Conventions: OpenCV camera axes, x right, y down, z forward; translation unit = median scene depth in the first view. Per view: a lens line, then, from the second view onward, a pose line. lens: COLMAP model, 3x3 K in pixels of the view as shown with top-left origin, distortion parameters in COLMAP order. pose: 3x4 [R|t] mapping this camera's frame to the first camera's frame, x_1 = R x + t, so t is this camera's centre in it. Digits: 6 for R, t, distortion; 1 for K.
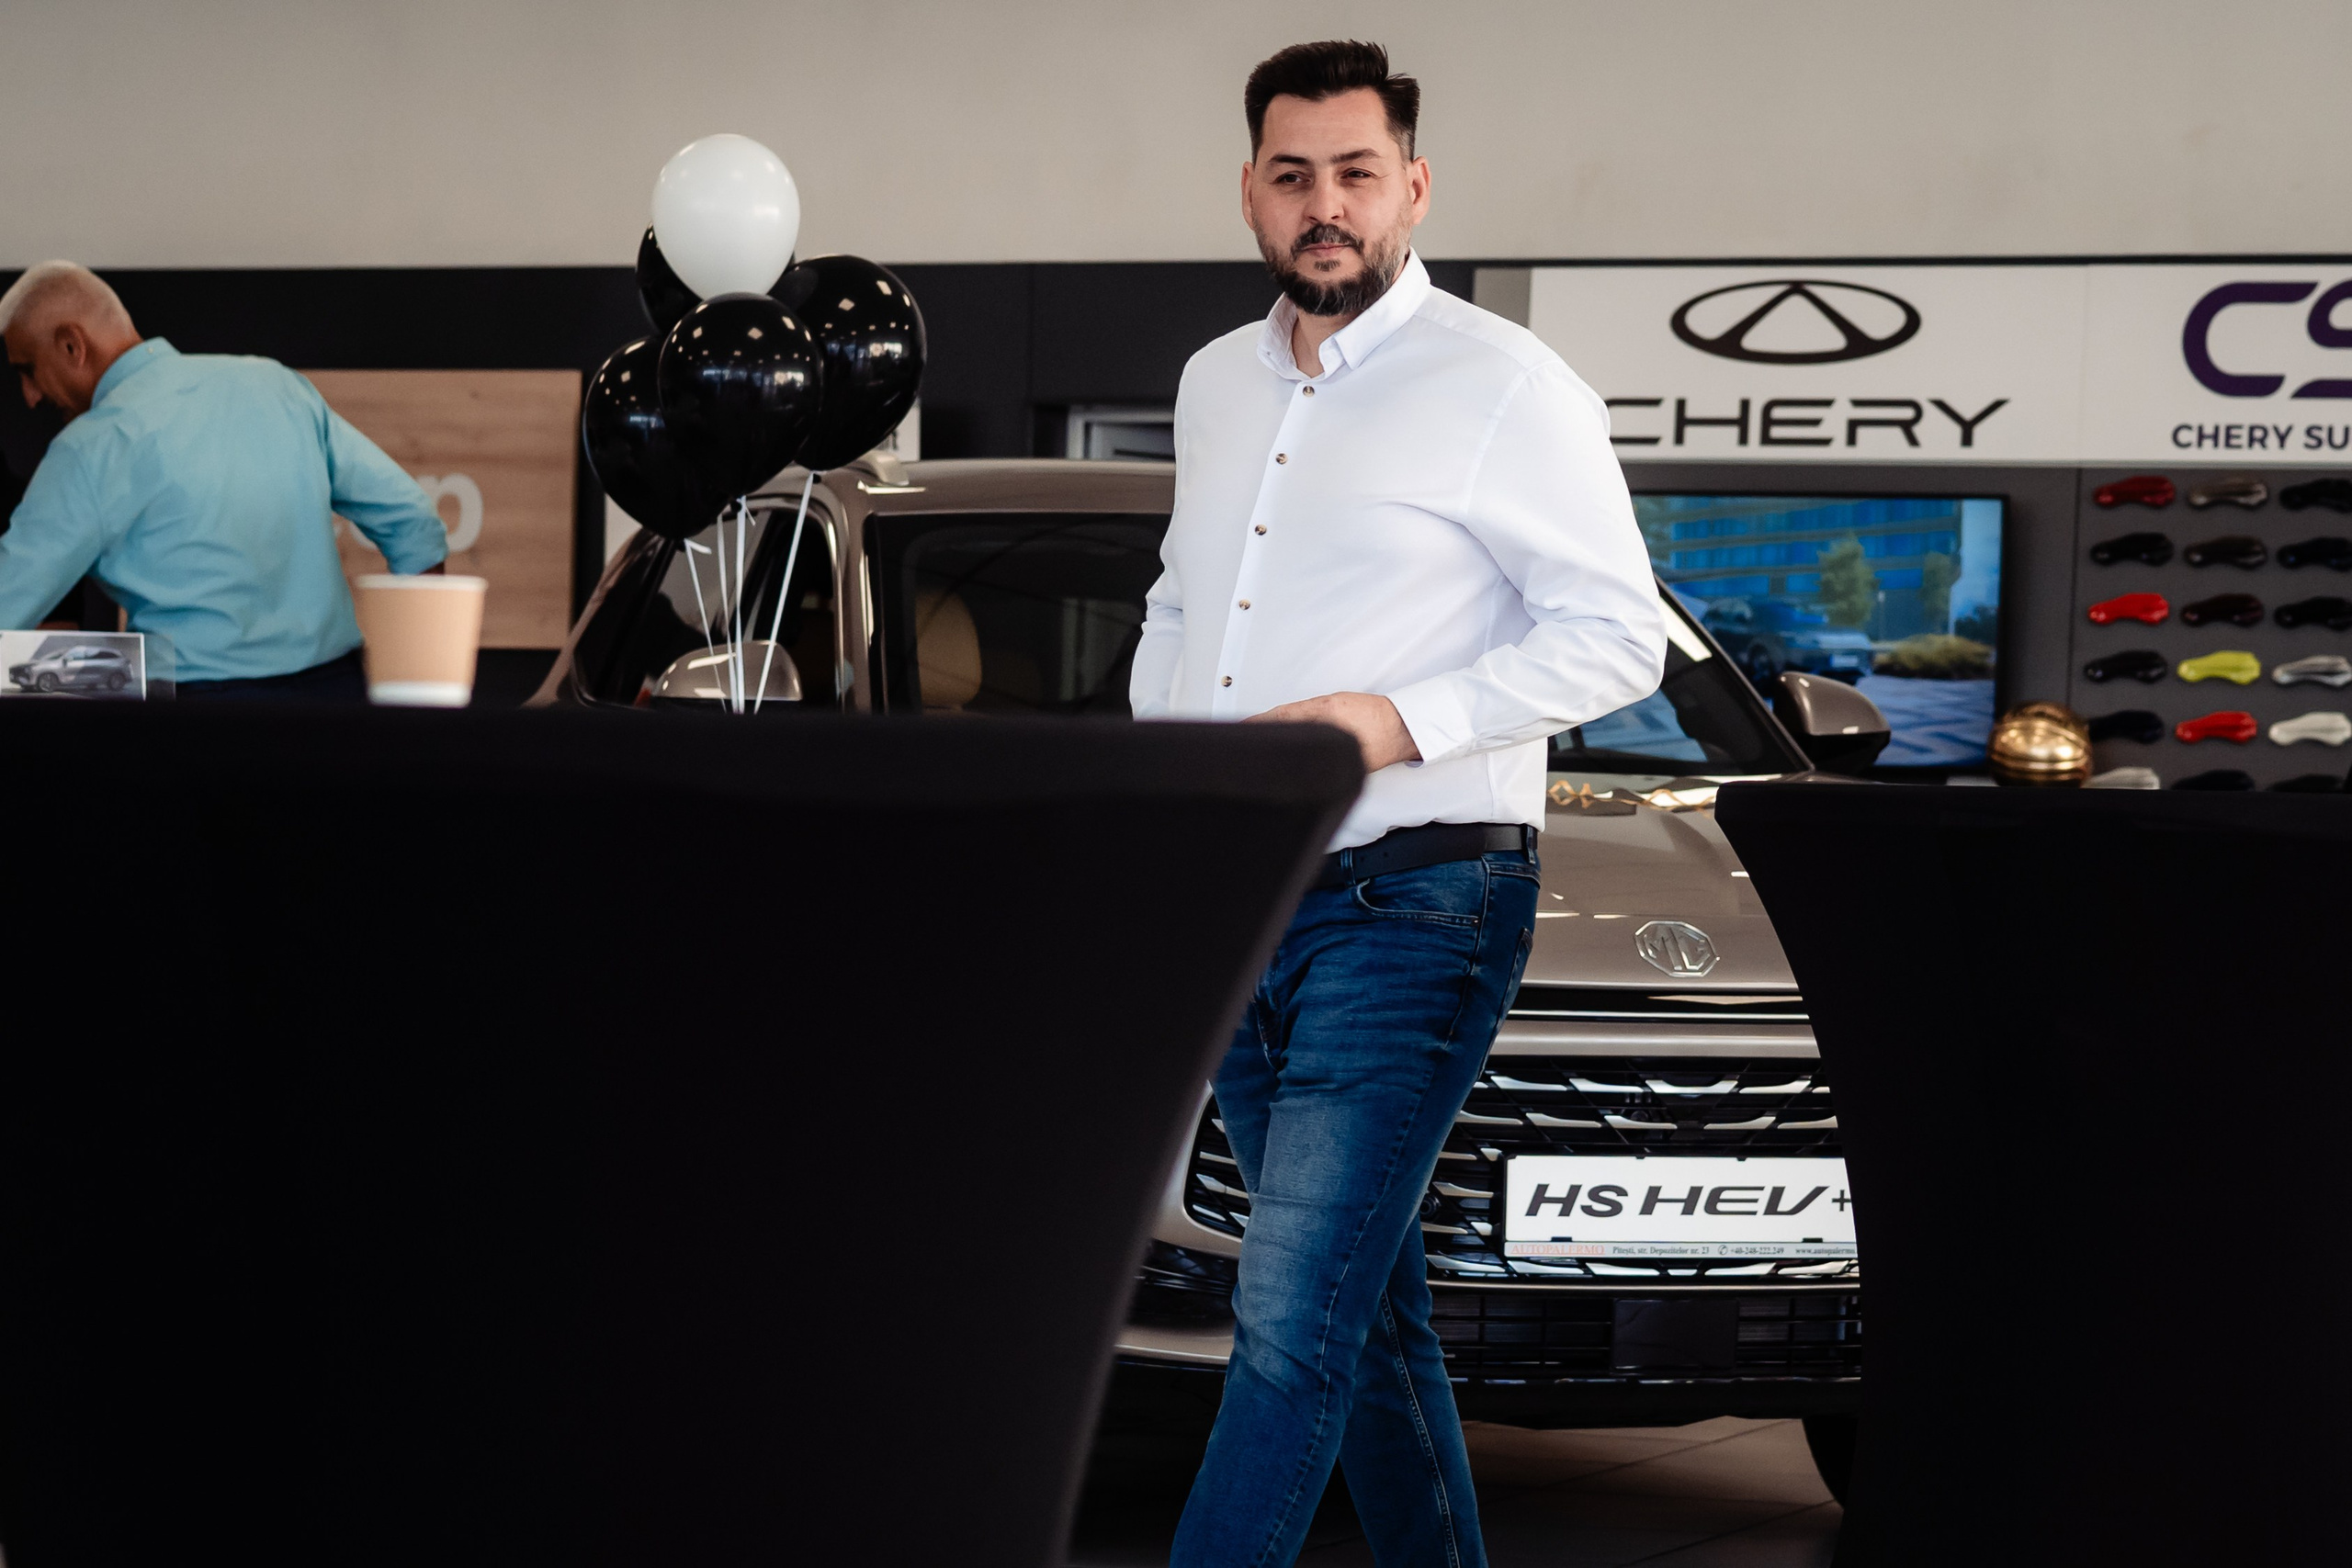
lens RADIAL K [[6549.3, 0, 1181.5], [0, 6549.3, 805.0], [0, 0, 1]] dist [-0.015880, 0.000000]
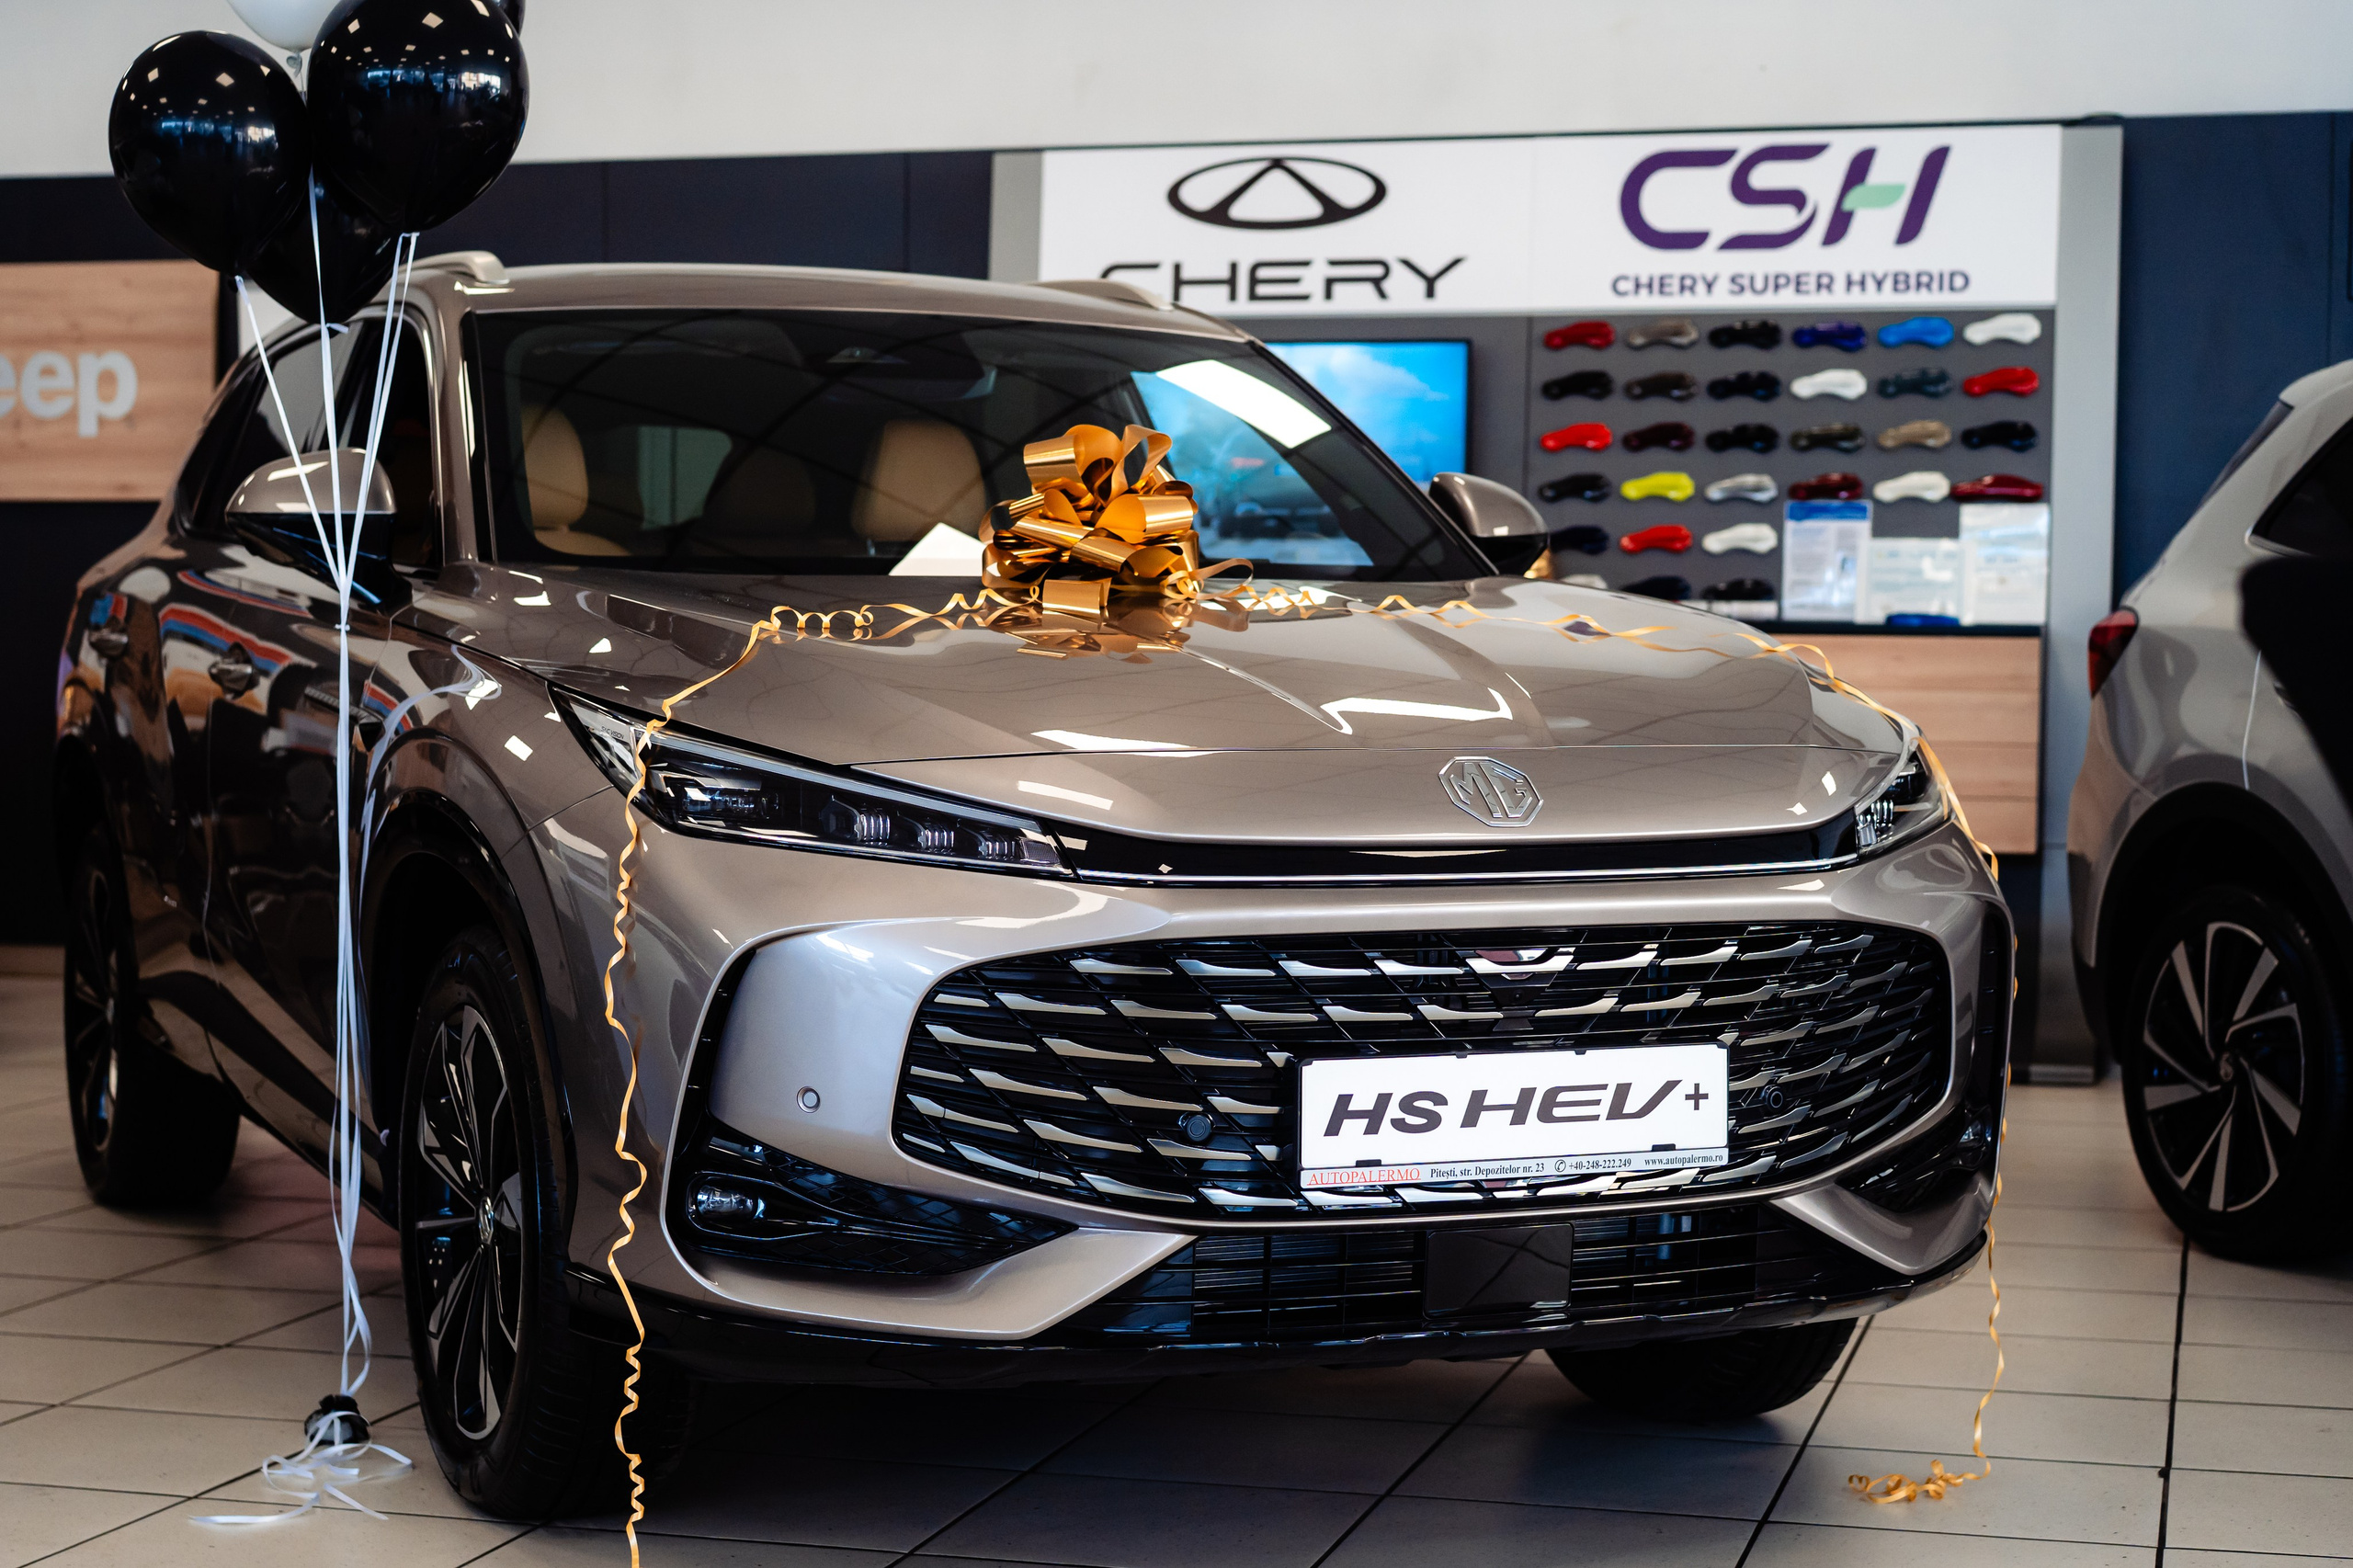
lens RADIAL K [[3865.1, 0, 994.1], [0, 3865.1, 796.6], [0, 0, 1]] dist [0.026618, 0.000000]
pose [[0.996202, -0.021760, 0.084312, -0.015656], [0.017911, 0.998774, 0.046140, -0.000198], [-0.085212, -0.044455, 0.995371, 0.330759]]
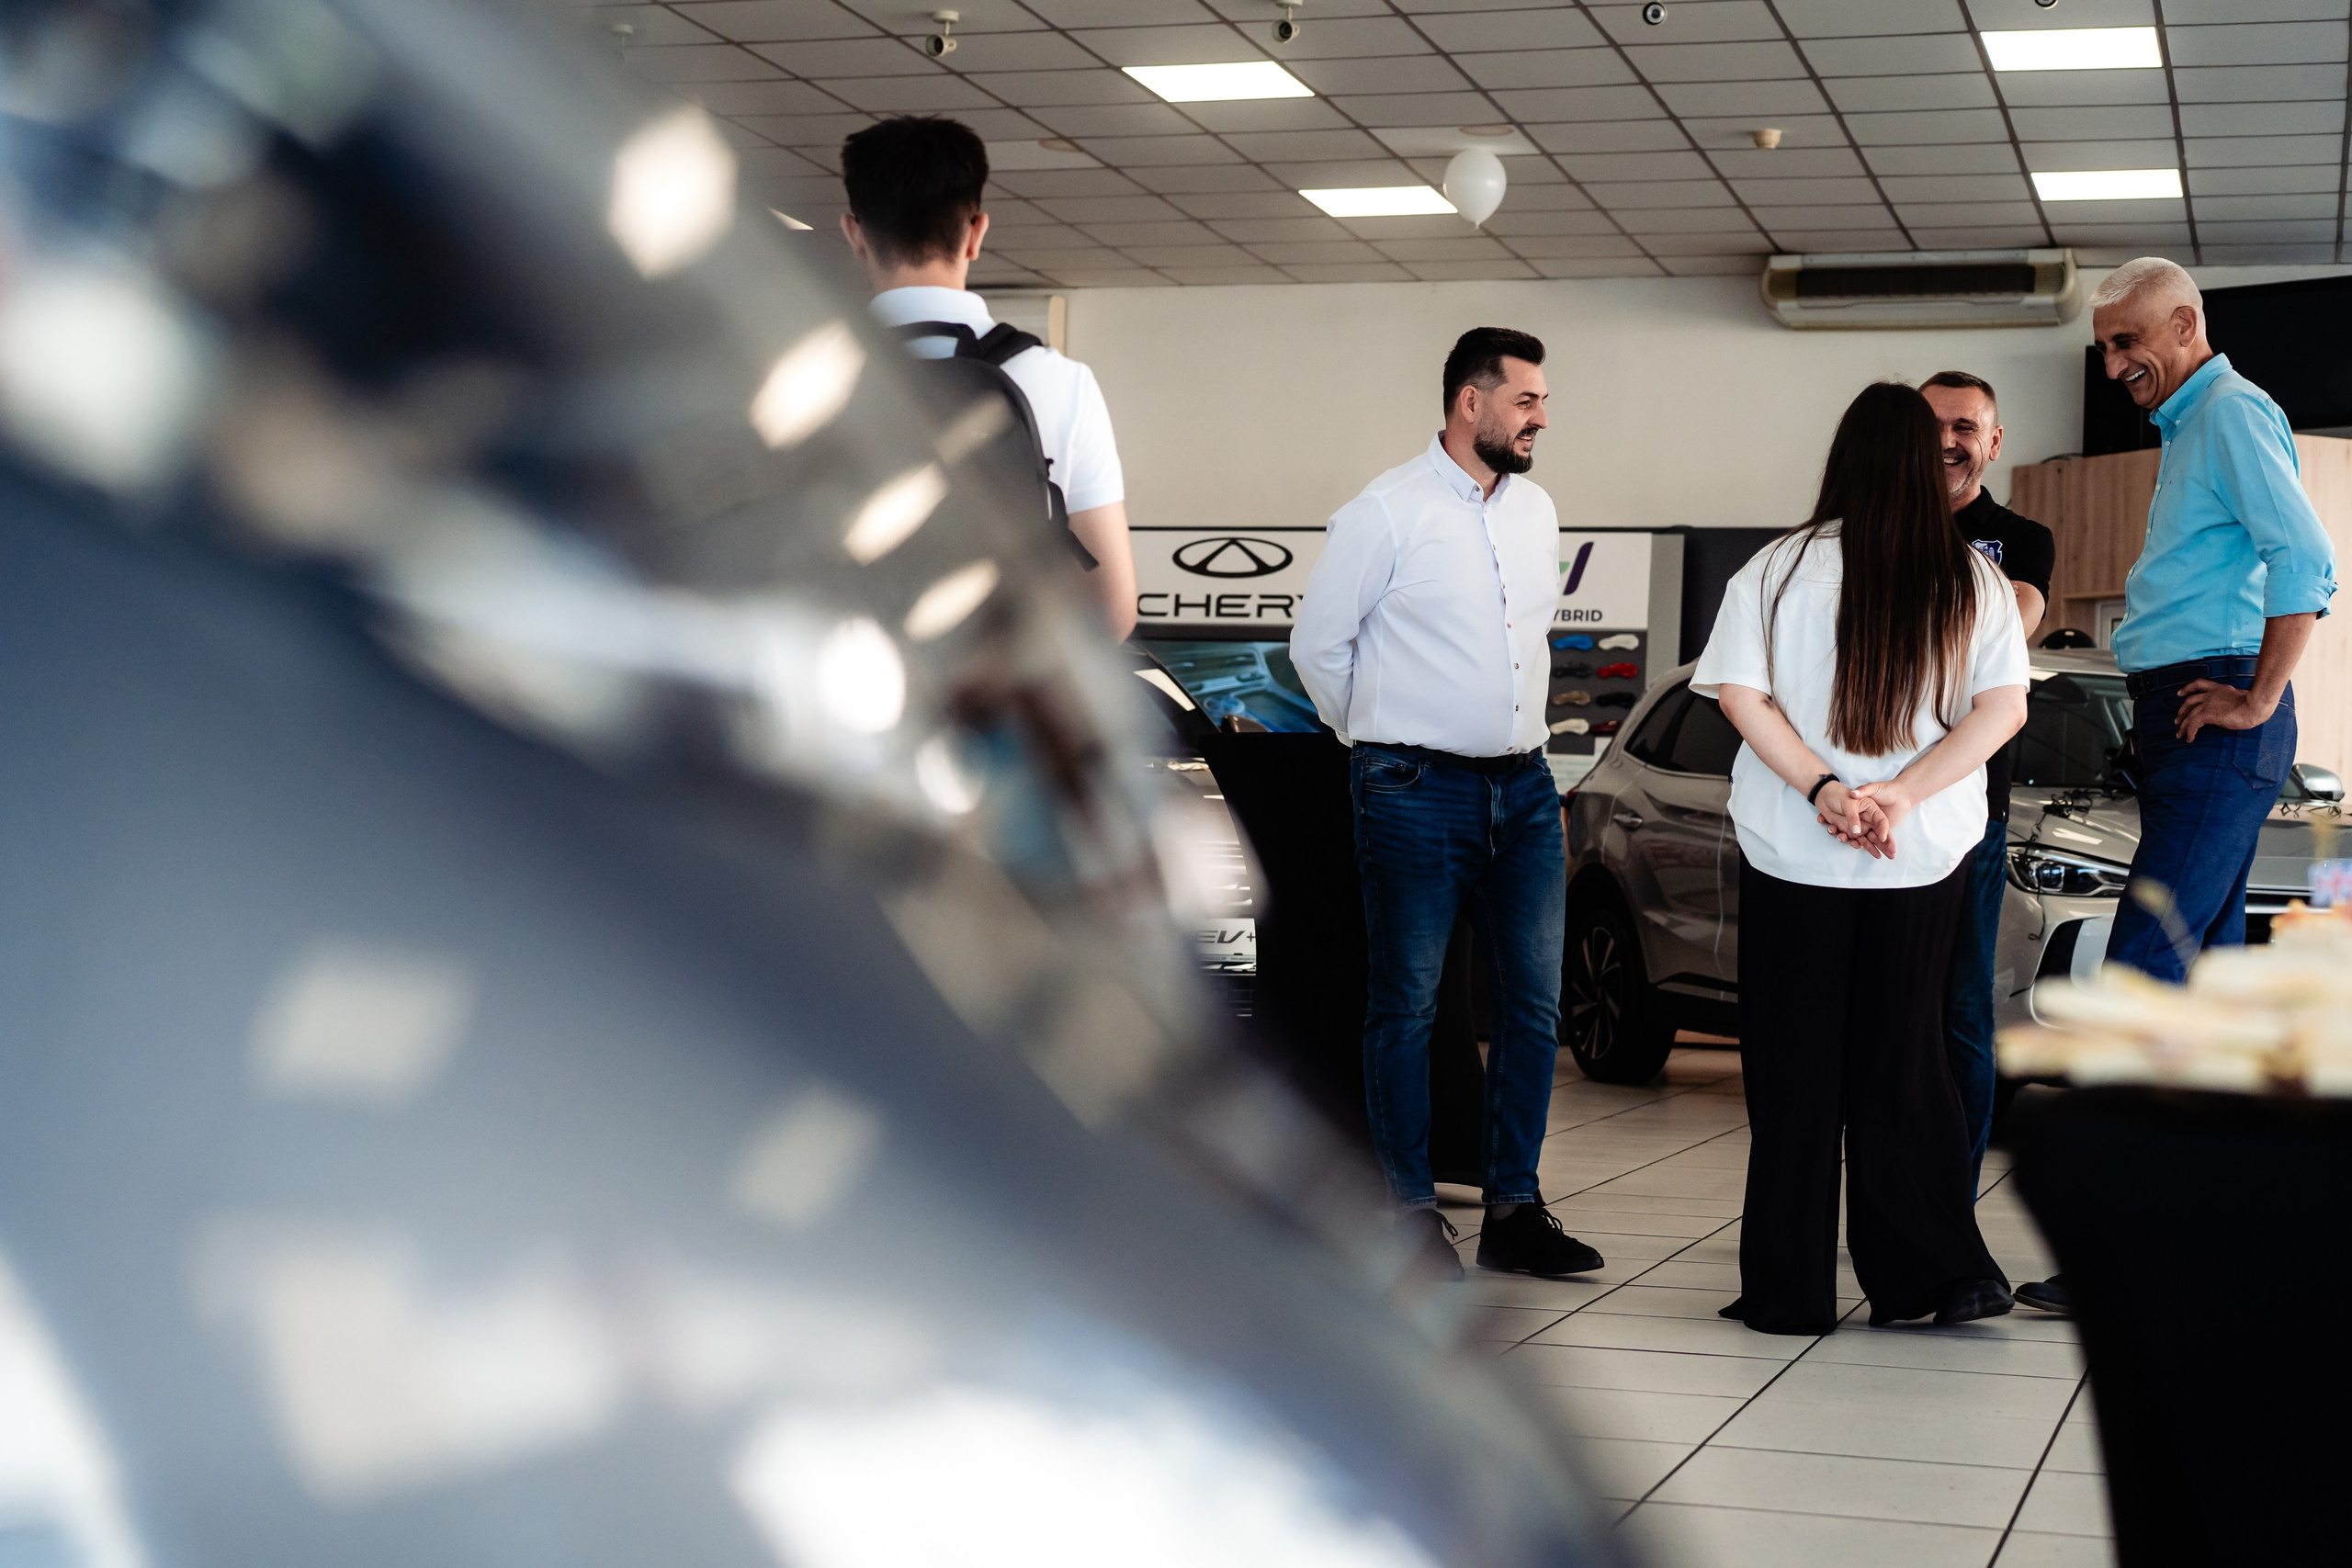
lens RADIAL K [[3829.8, 0, 1166.8], [0, 3829.8, 781.9], [0, 0, 1]] dist [0.103930, 0.000000]
pose [[0.997121, 0.002999, 0.075767, -0.019309], [-0.001840, 0.999880, -0.015362, 0.016414], [-0.075804, 0.015179, 0.997007, -0.213039]]
